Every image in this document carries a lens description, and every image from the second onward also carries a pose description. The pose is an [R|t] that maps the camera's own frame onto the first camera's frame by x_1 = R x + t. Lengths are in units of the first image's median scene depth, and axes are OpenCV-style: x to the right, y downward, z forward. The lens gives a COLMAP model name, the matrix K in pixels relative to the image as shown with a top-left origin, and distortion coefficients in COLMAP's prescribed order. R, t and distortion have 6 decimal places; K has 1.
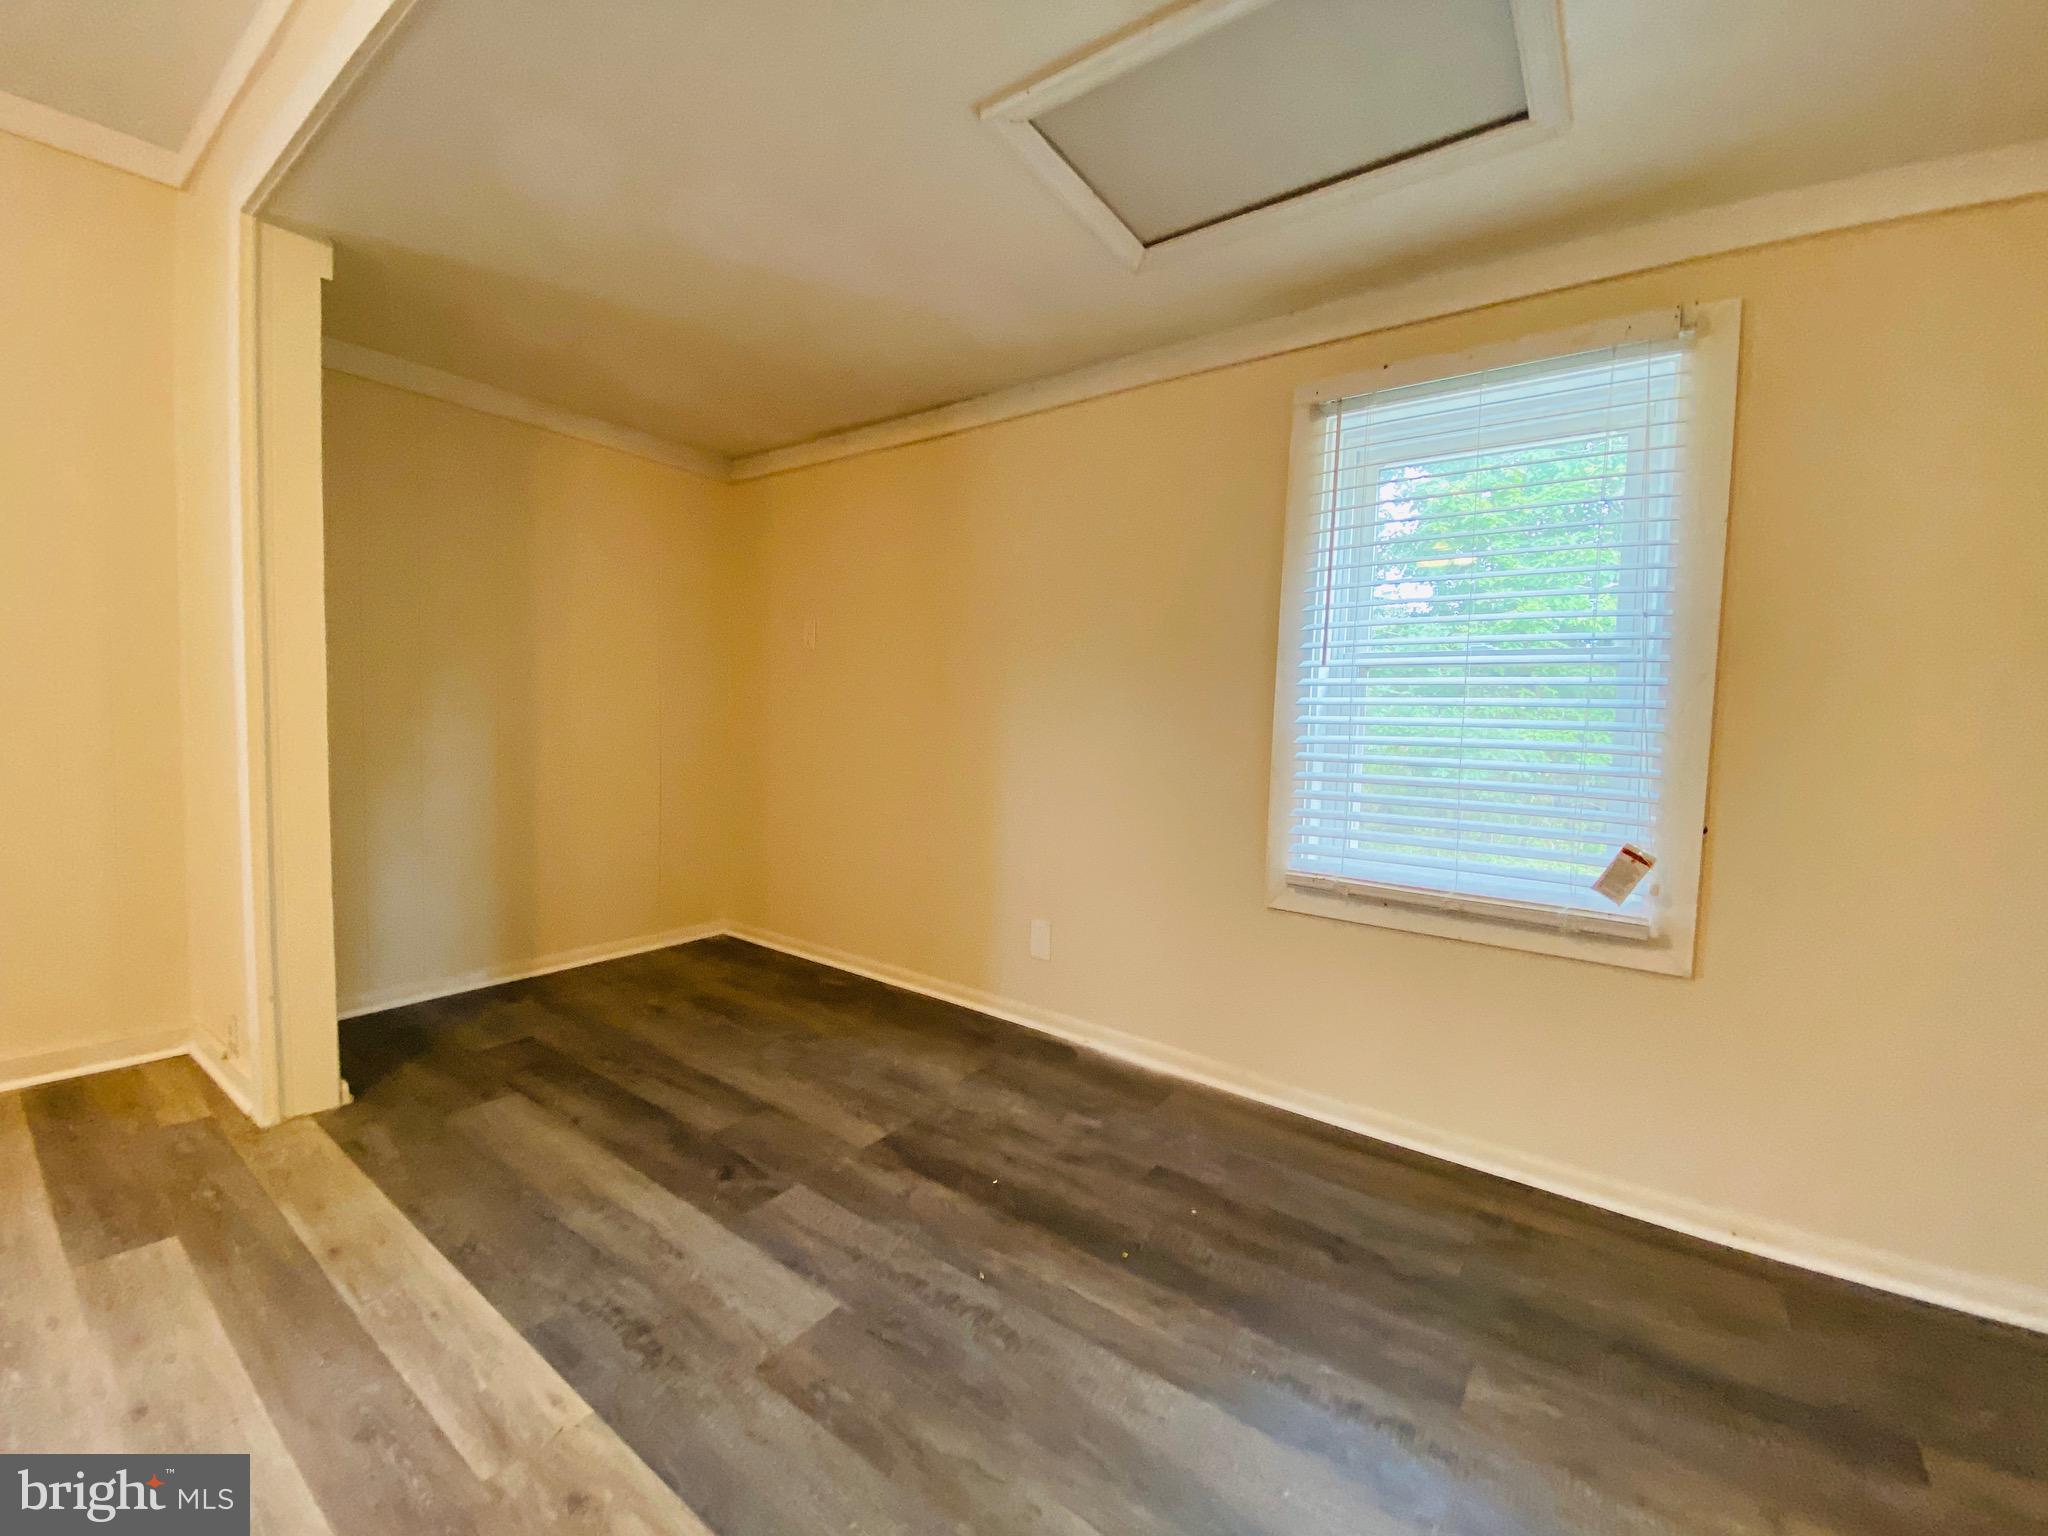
lens RADIAL K [[837.7, 0, 1025.8], [0, 837.7, 761.6], [0, 0, 1]] dist [0.015594, -0.018220]
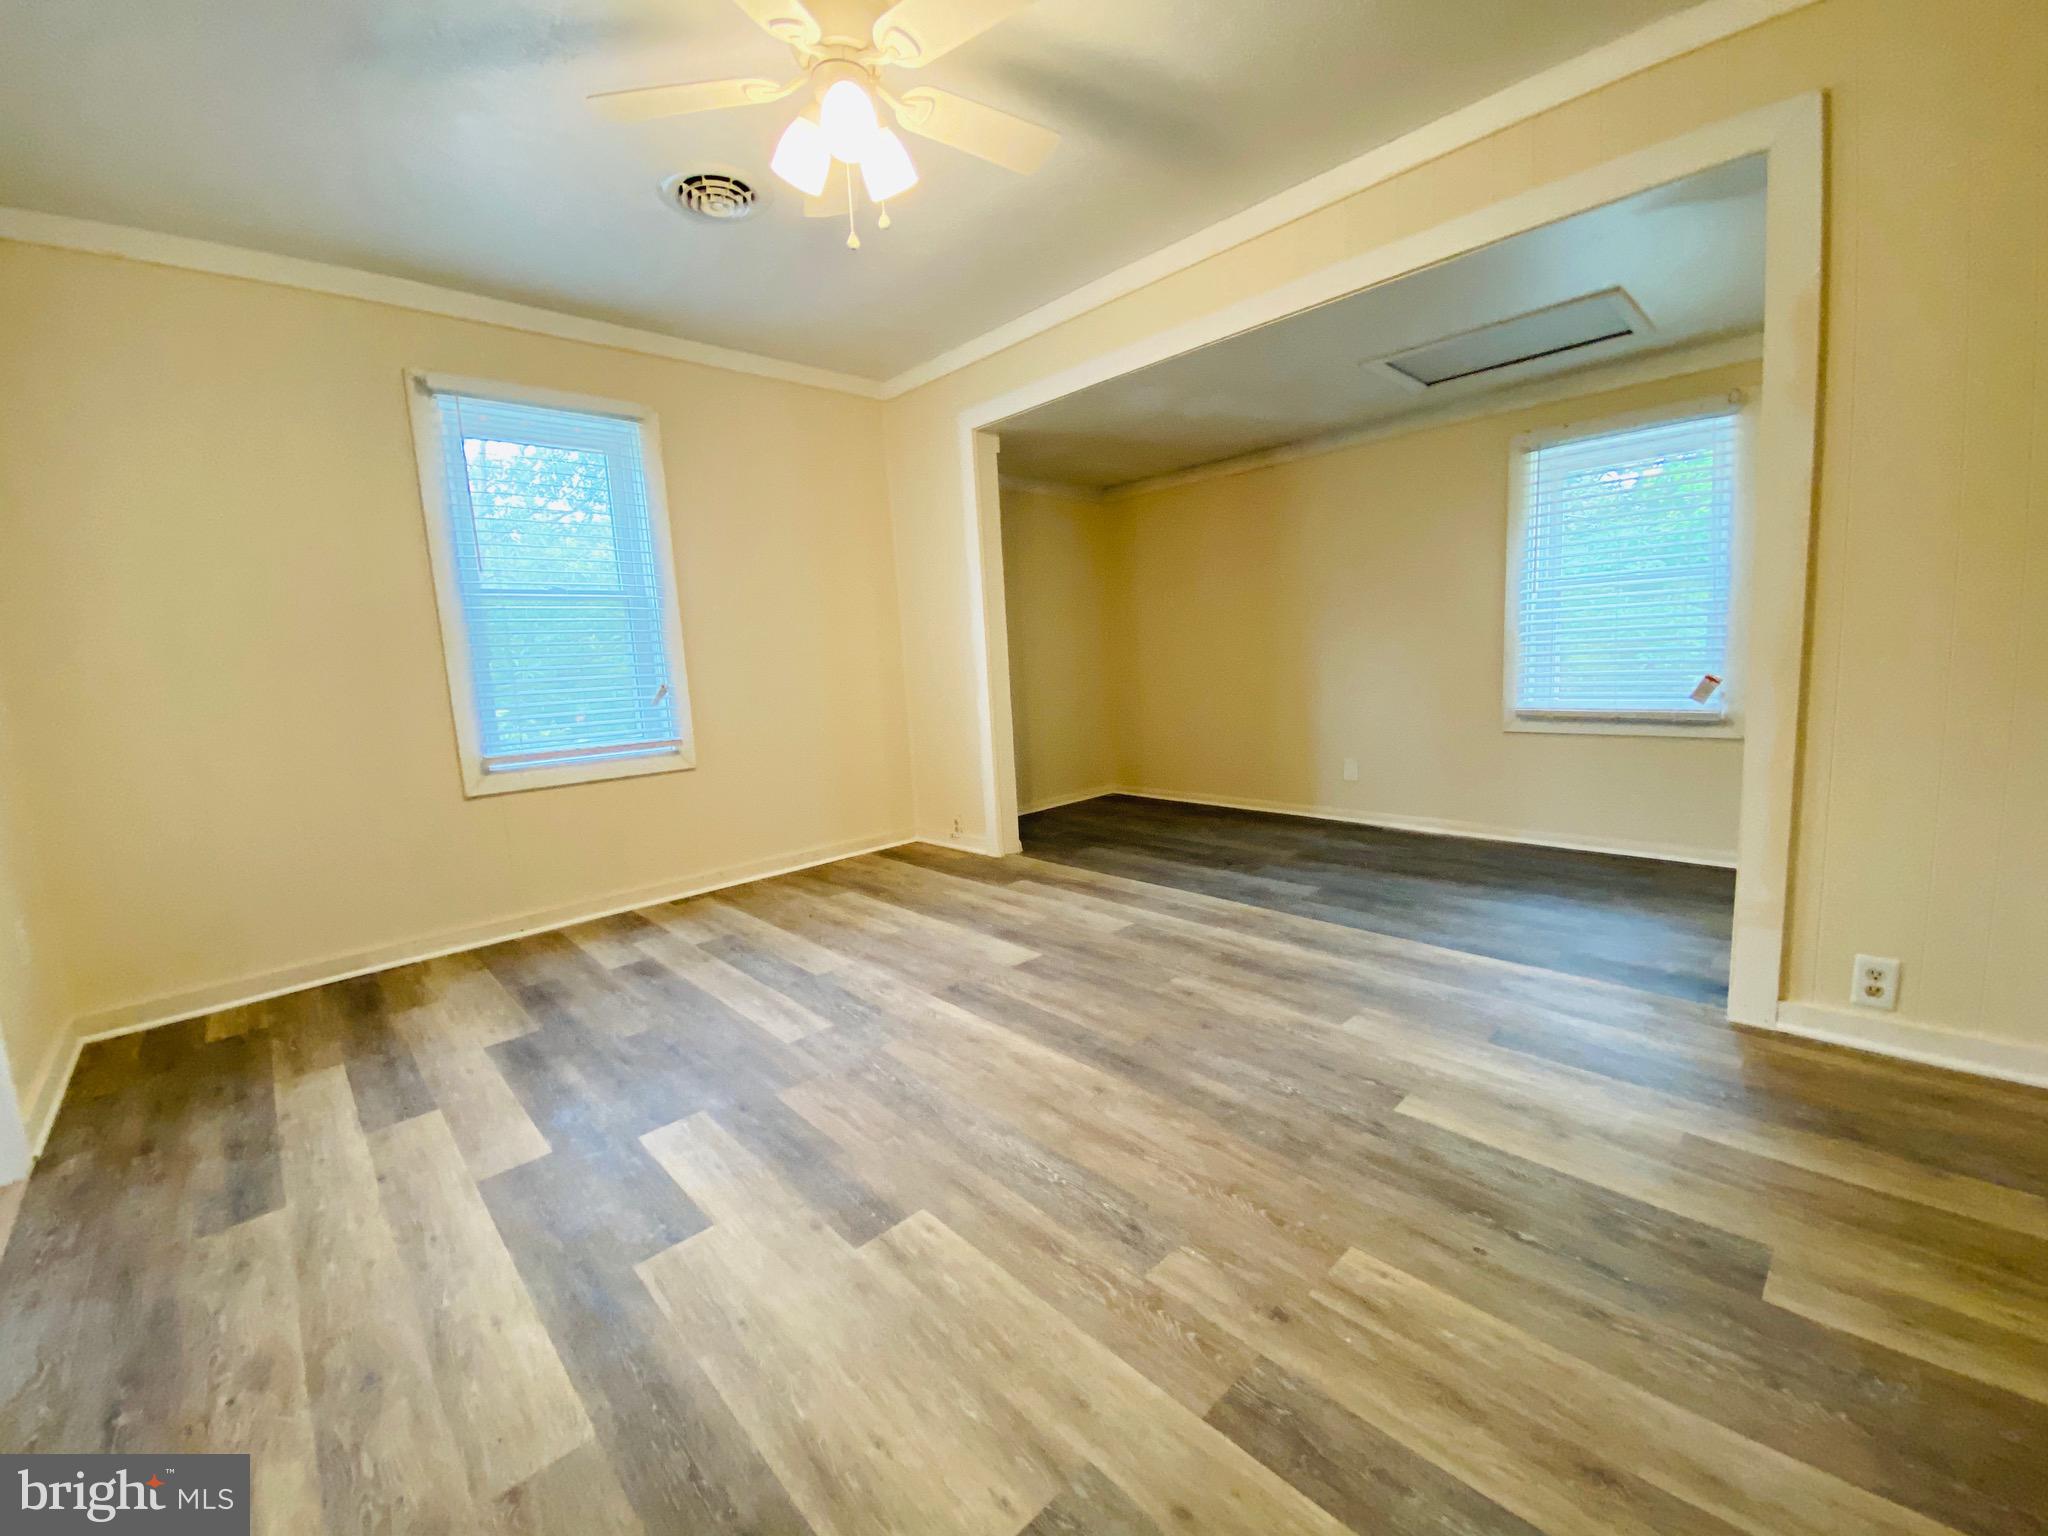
lens RADIAL K [[837.7, 0, 1025.8], [0, 837.7, 761.6], [0, 0, 1]] dist [0.015594, -0.018220]
pose [[0.976240, -0.059004, -0.208504, -0.441263], [0.077434, 0.993672, 0.081360, 0.020639], [0.202384, -0.095572, 0.974632, -1.253193]]
